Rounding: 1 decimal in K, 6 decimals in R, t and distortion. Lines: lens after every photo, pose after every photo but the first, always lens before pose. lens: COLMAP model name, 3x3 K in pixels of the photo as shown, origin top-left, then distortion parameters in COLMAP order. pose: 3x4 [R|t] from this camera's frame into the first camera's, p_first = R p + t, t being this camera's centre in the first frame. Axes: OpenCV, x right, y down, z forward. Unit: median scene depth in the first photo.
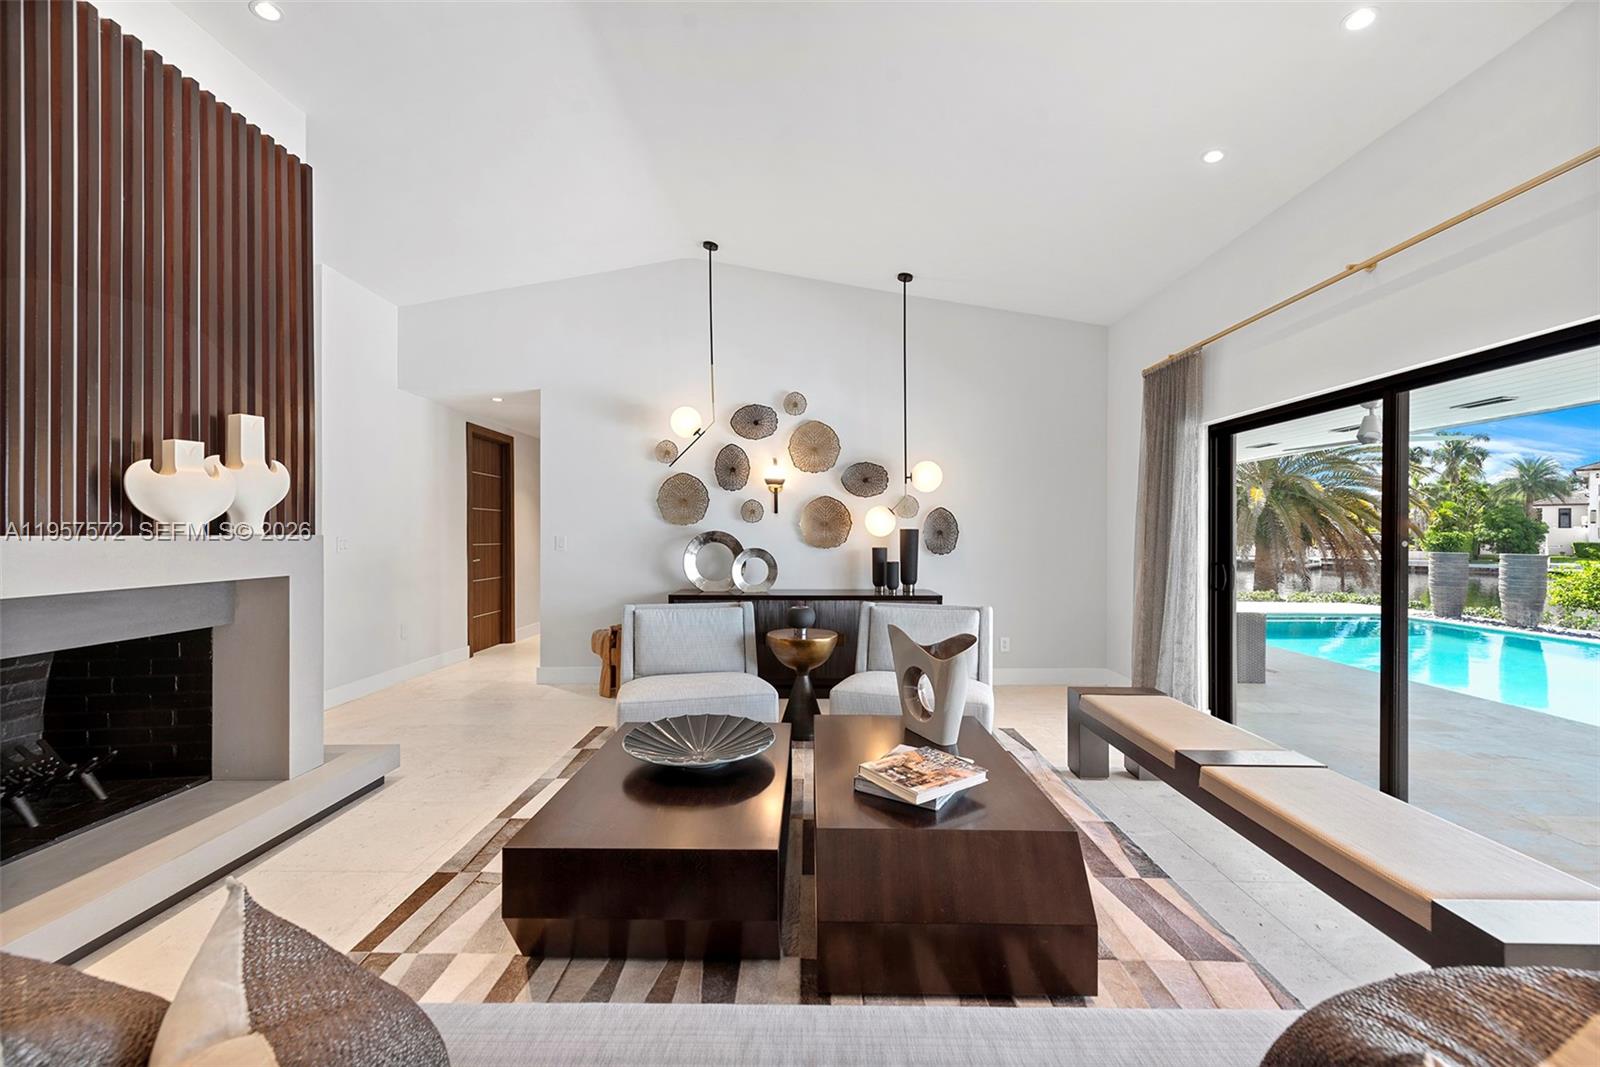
lens RADIAL K [[624.6, 0, 799.2], [0, 624.6, 538.4], [0, 0, 1]] dist [0.005261, -0.000143]
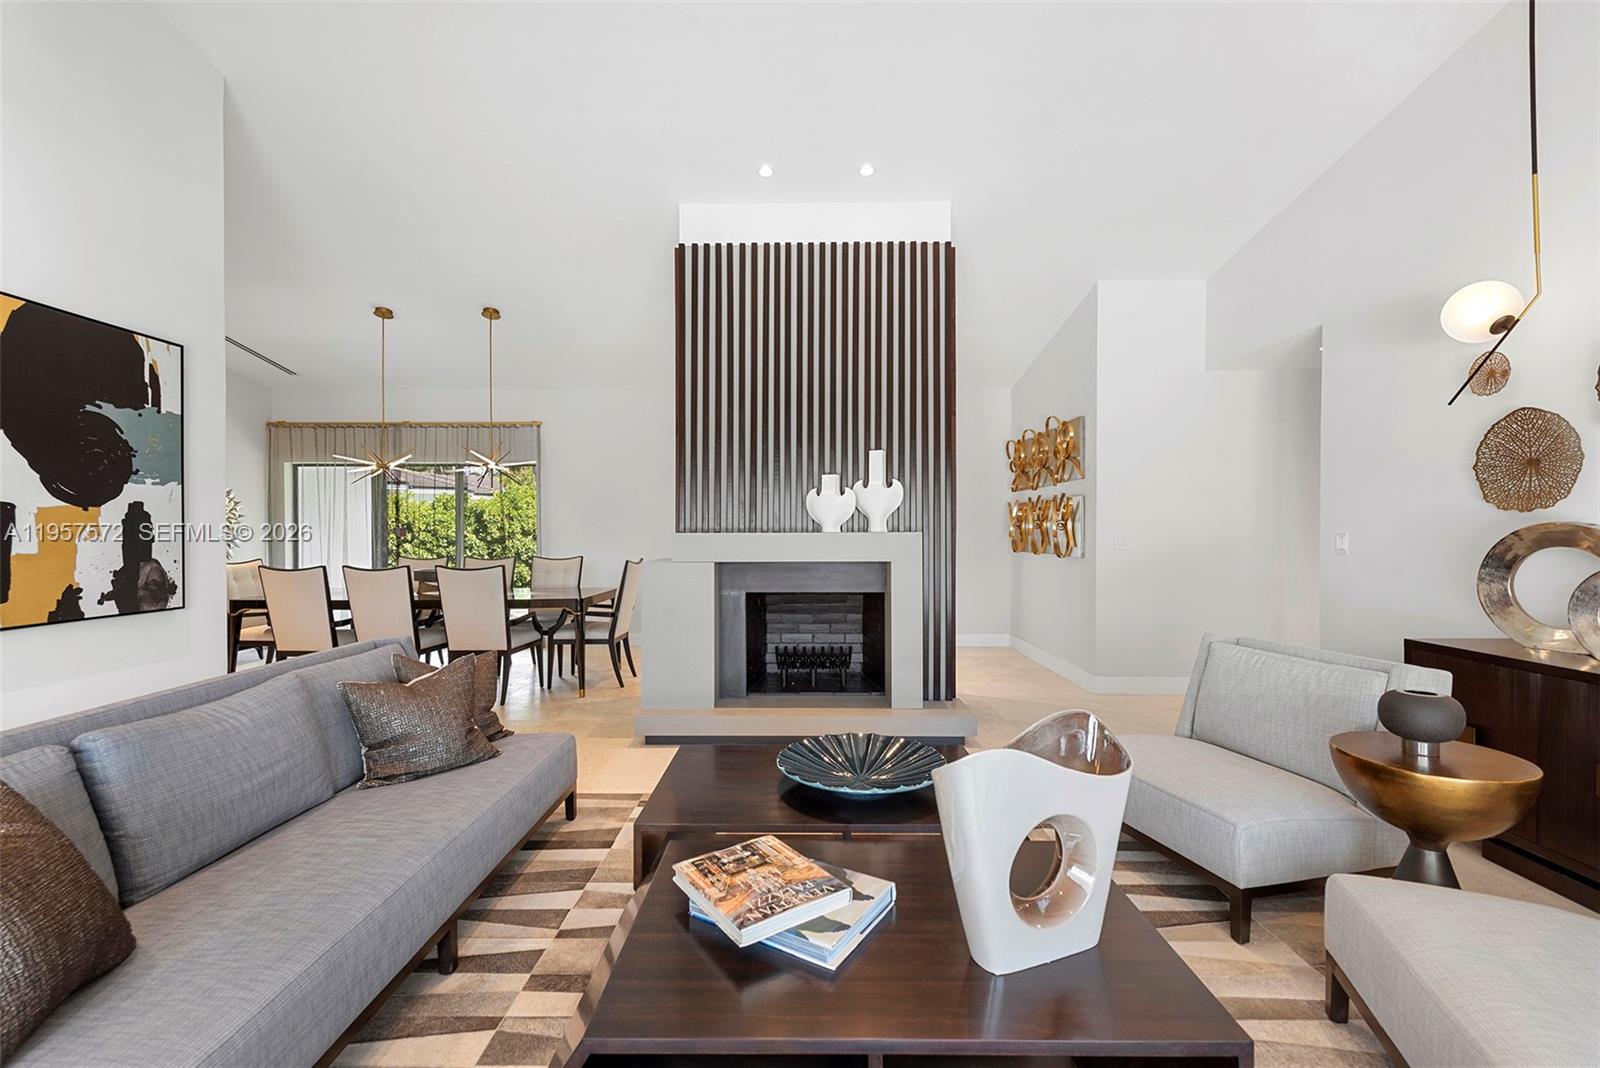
lens RADIAL K [[699.9, 0, 802.9], [0, 699.9, 539.2], [0, 0, 1]] dist [0.030900, -0.000216]
pose [[0.006376, 0.011045, -0.999919, 0.886479], [-0.003937, 0.999932, 0.011020, -0.007251], [0.999972, 0.003866, 0.006419, 0.963683]]
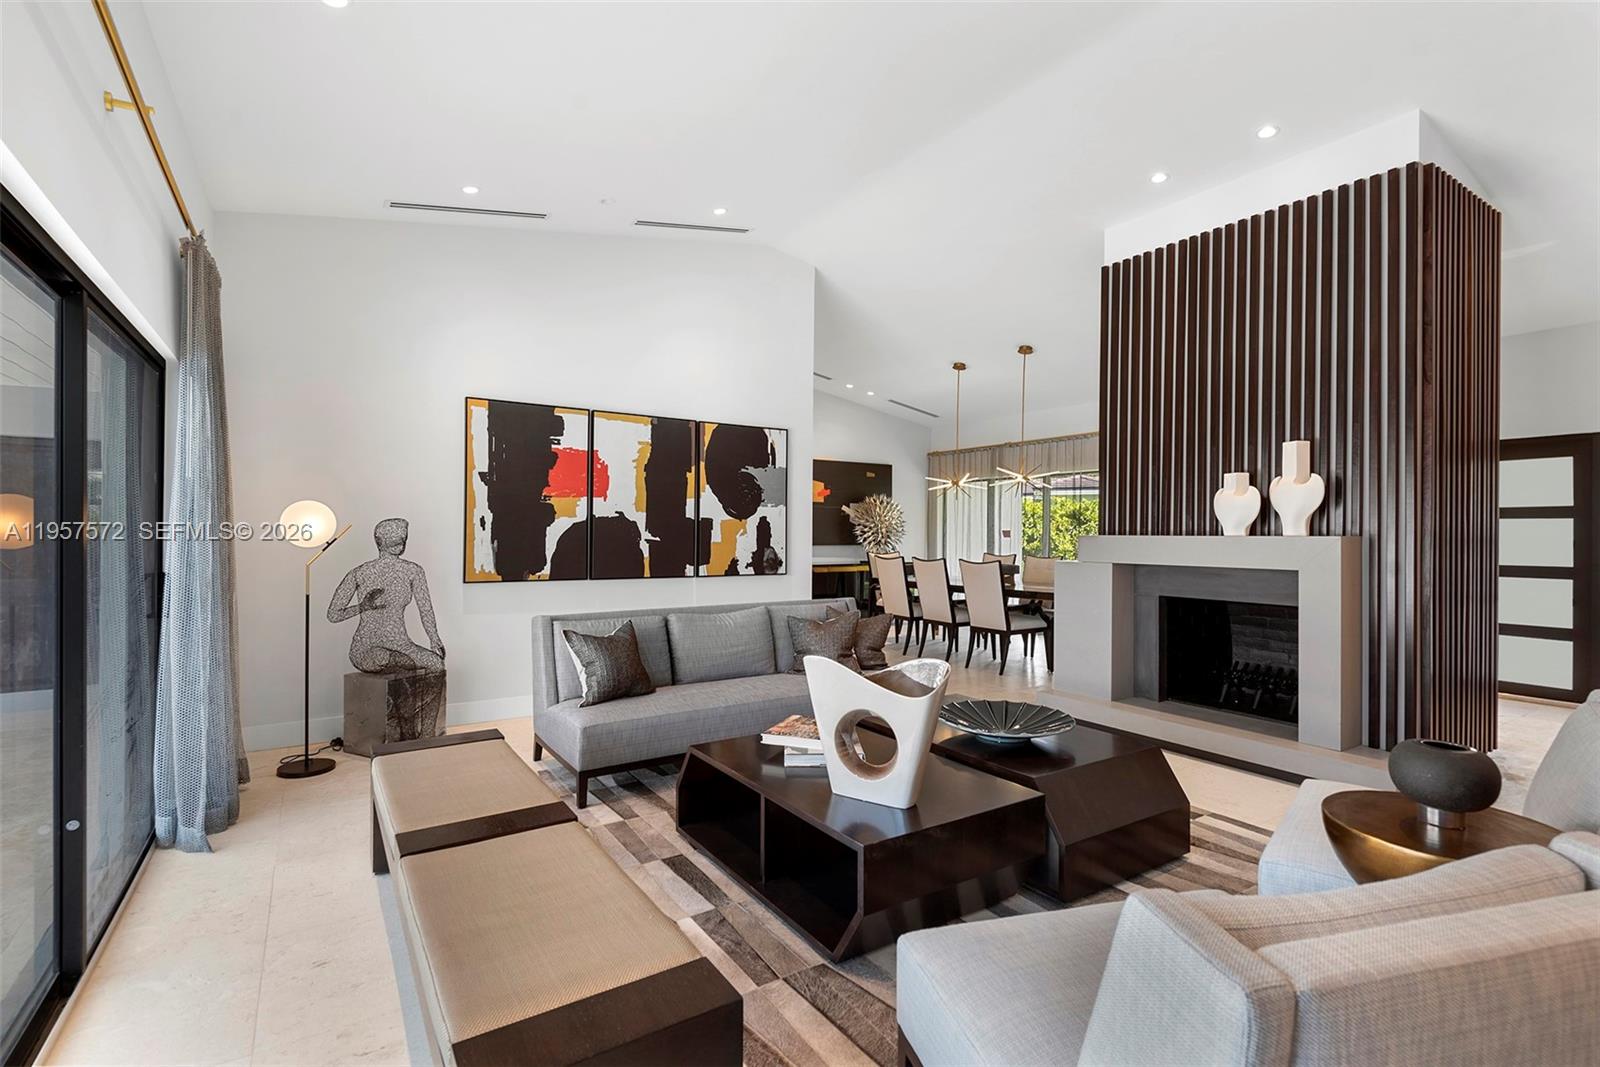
lens RADIAL K [[744.0, 0, 800.0], [0, 744.0, 533.5], [0, 0, 1]] dist [-0.001253, -0.000225]
pose [[-0.827234, -0.003367, -0.561847, 0.914867], [-0.008034, 0.999951, 0.005835, -0.012431], [0.561800, 0.009341, -0.827220, 1.973800]]
